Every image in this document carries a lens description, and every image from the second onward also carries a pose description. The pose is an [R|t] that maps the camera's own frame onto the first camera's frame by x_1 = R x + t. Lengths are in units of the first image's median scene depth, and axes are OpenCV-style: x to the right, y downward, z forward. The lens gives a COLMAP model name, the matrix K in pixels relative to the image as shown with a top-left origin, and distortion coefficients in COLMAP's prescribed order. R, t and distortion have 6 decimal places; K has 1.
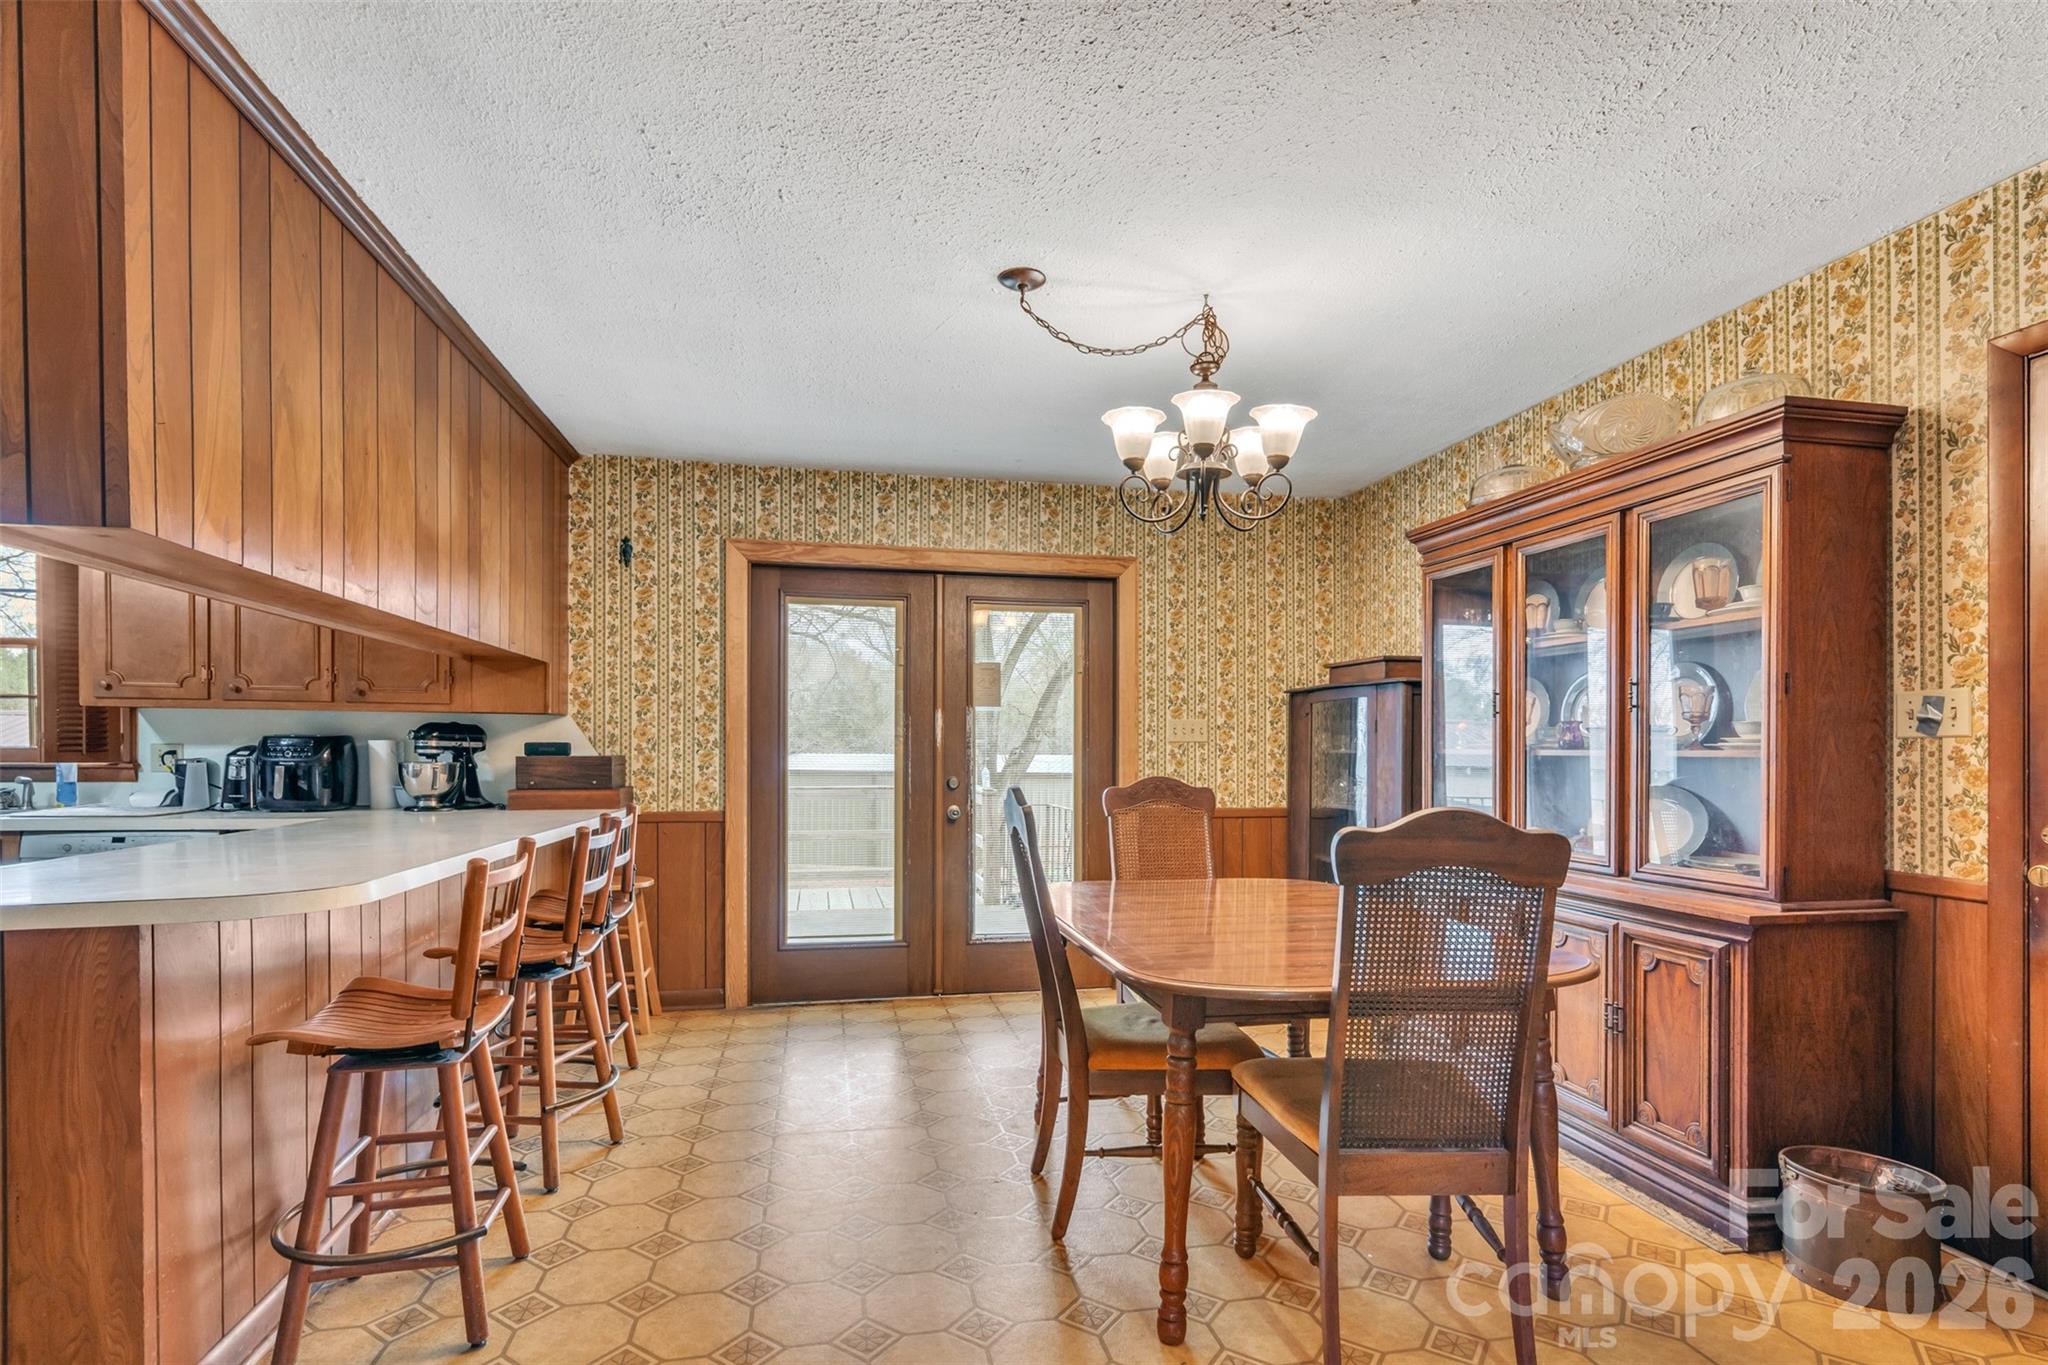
lens RADIAL K [[987.3, 0, 1014.1], [0, 987.3, 755.1], [0, 0, 1]] dist [0.001434, -0.000437]
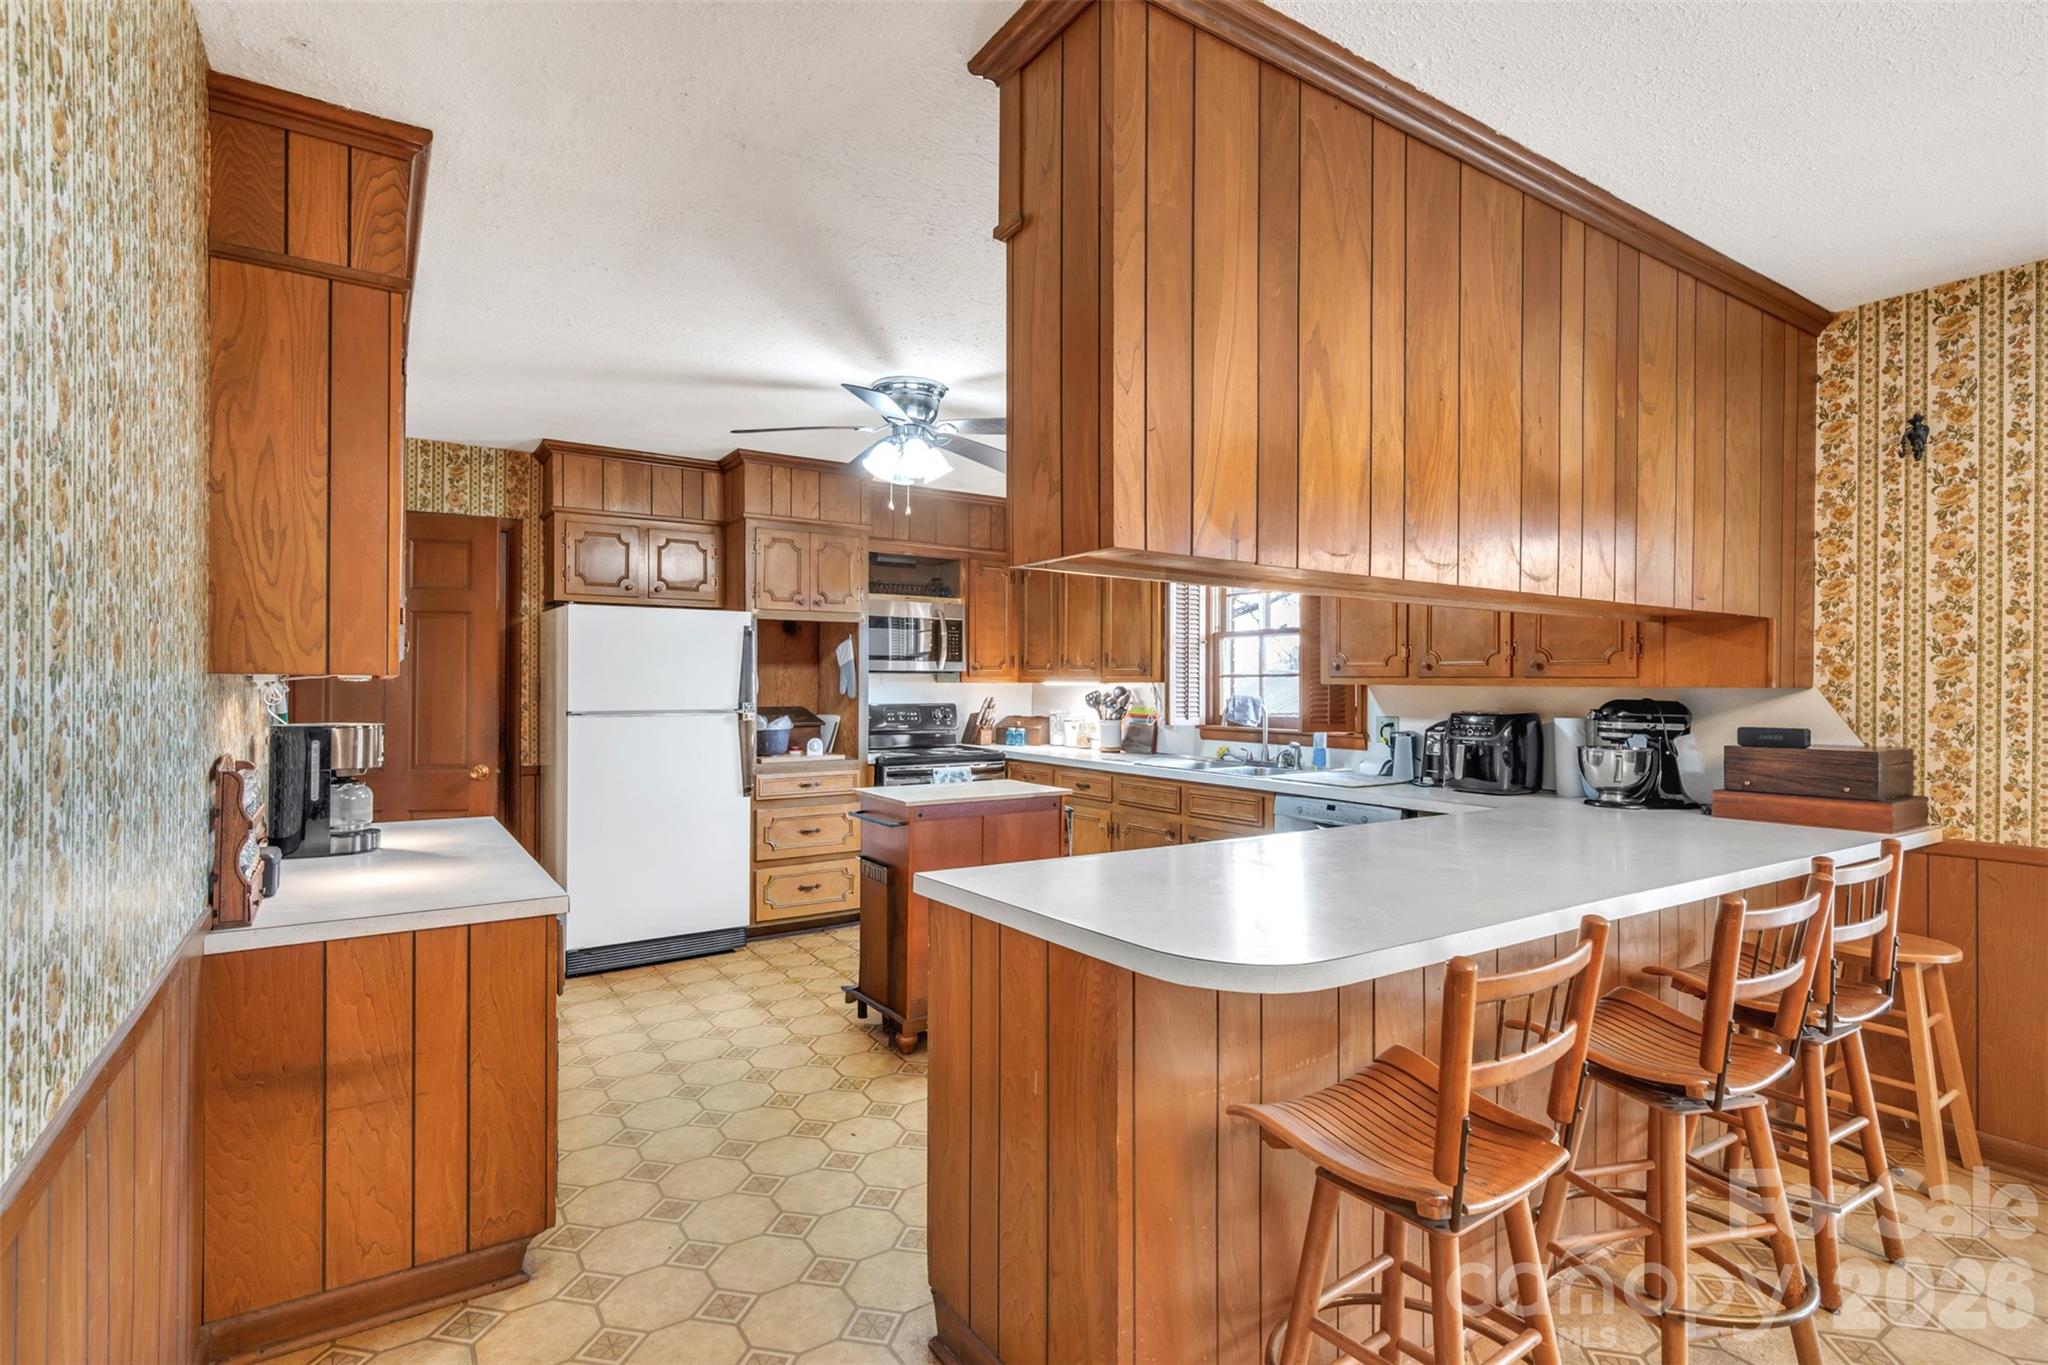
lens RADIAL K [[987.3, 0, 1026.3], [0, 987.3, 687.1], [0, 0, 1]] dist [0.001434, -0.000437]
pose [[0.384673, -0.000936, -0.923052, -0.017267], [-0.007922, 0.999959, -0.004316, -0.036460], [0.923019, 0.008973, 0.384650, 0.228083]]
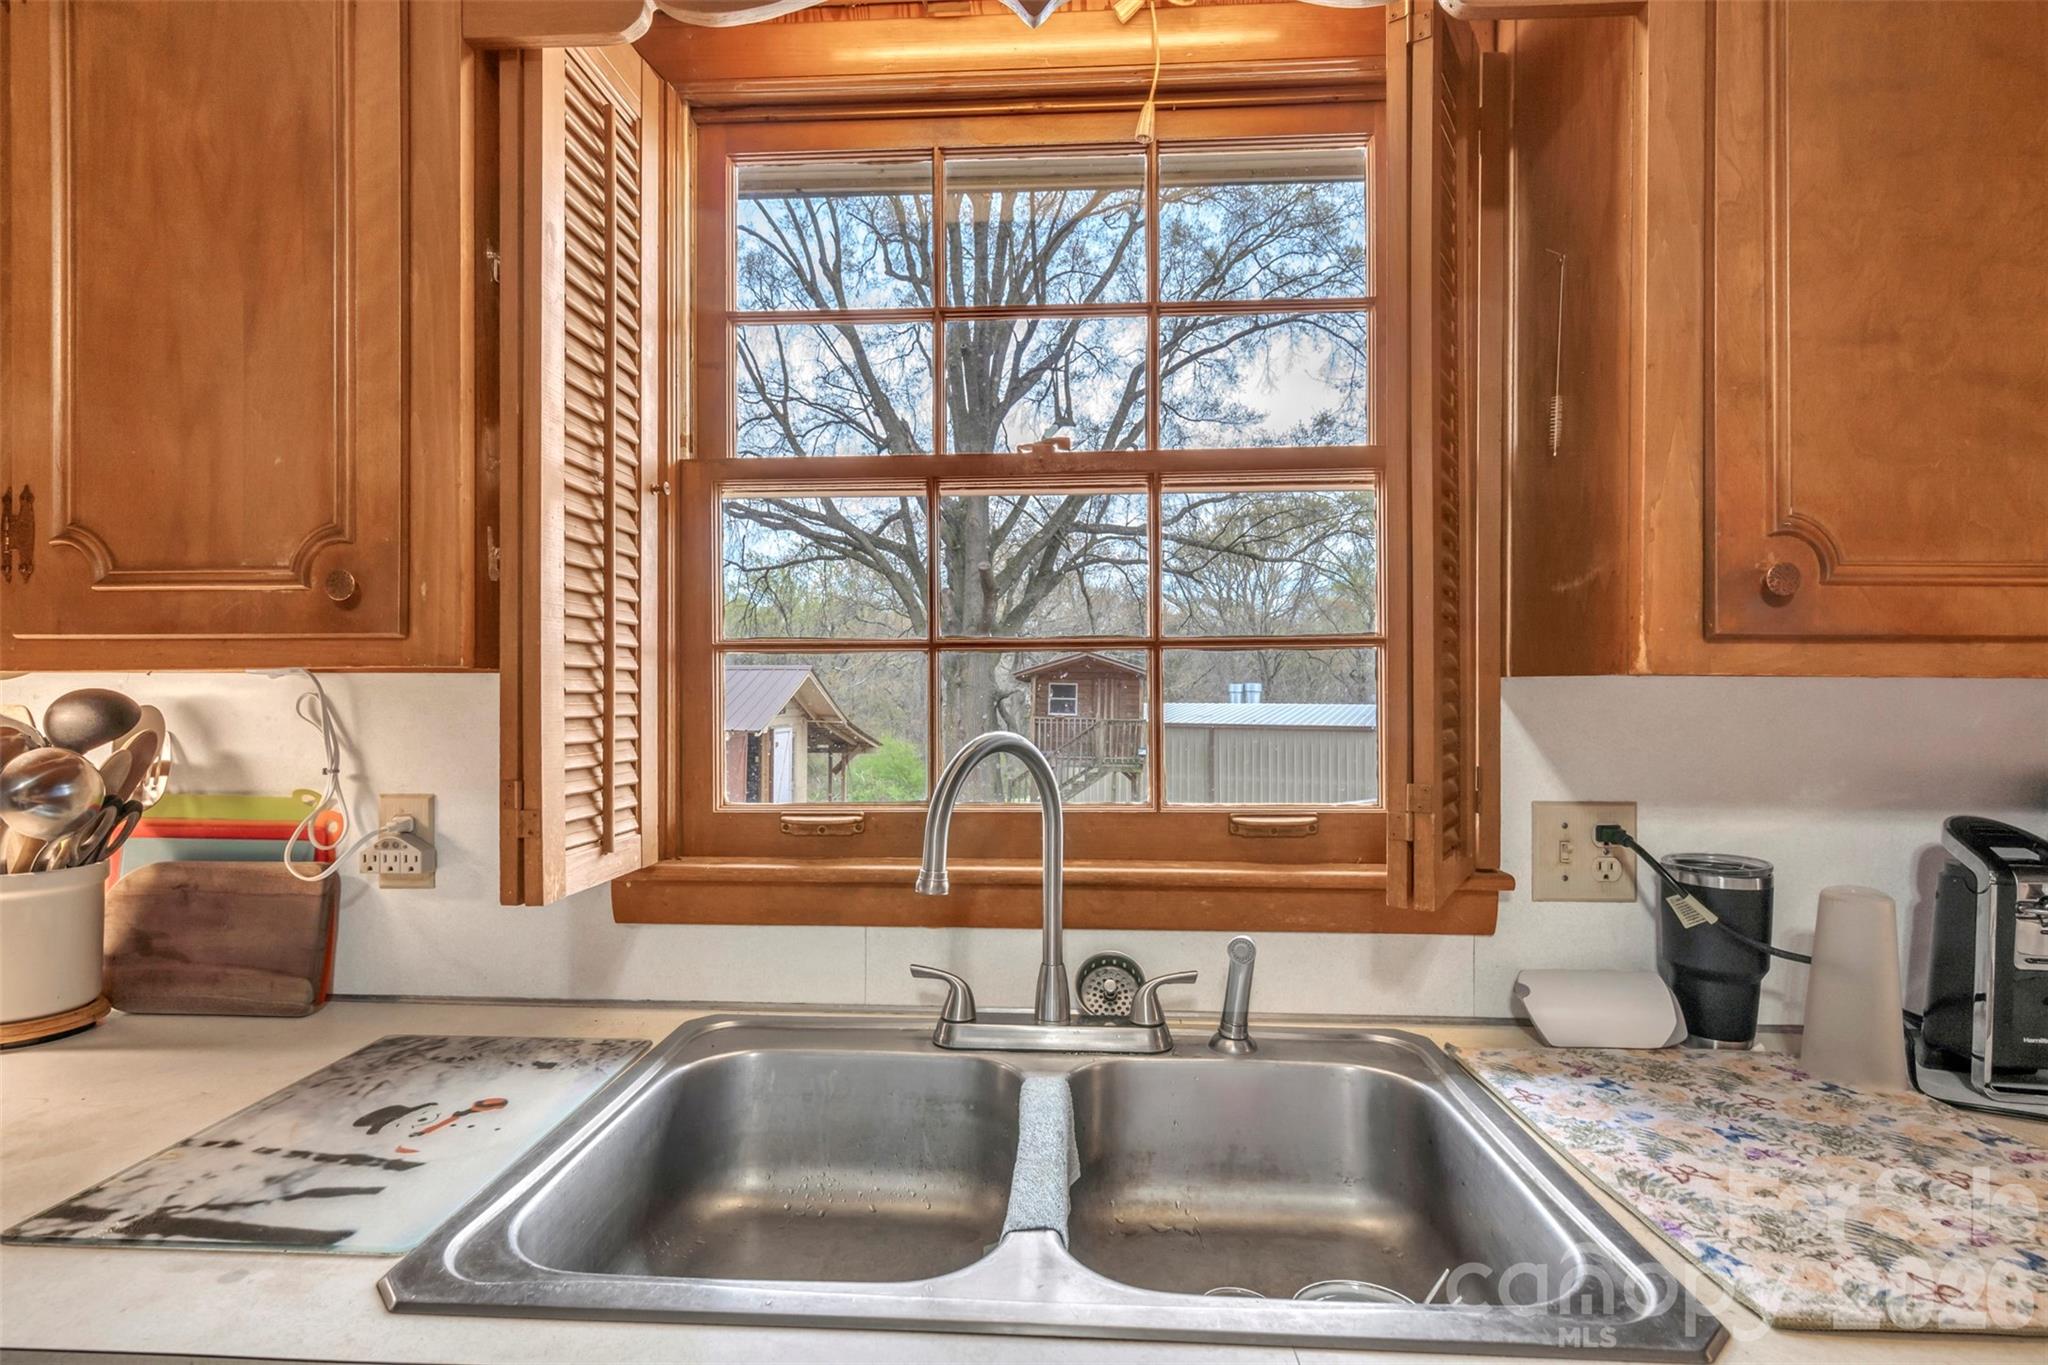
lens RADIAL K [[987.3, 0, 1025.0], [0, 987.3, 683.6], [0, 0, 1]] dist [0.001434, -0.000437]
pose [[0.970787, -0.003382, -0.239917, -0.913081], [0.001215, 0.999957, -0.009178, -0.043778], [0.239938, 0.008618, 0.970750, 0.670234]]
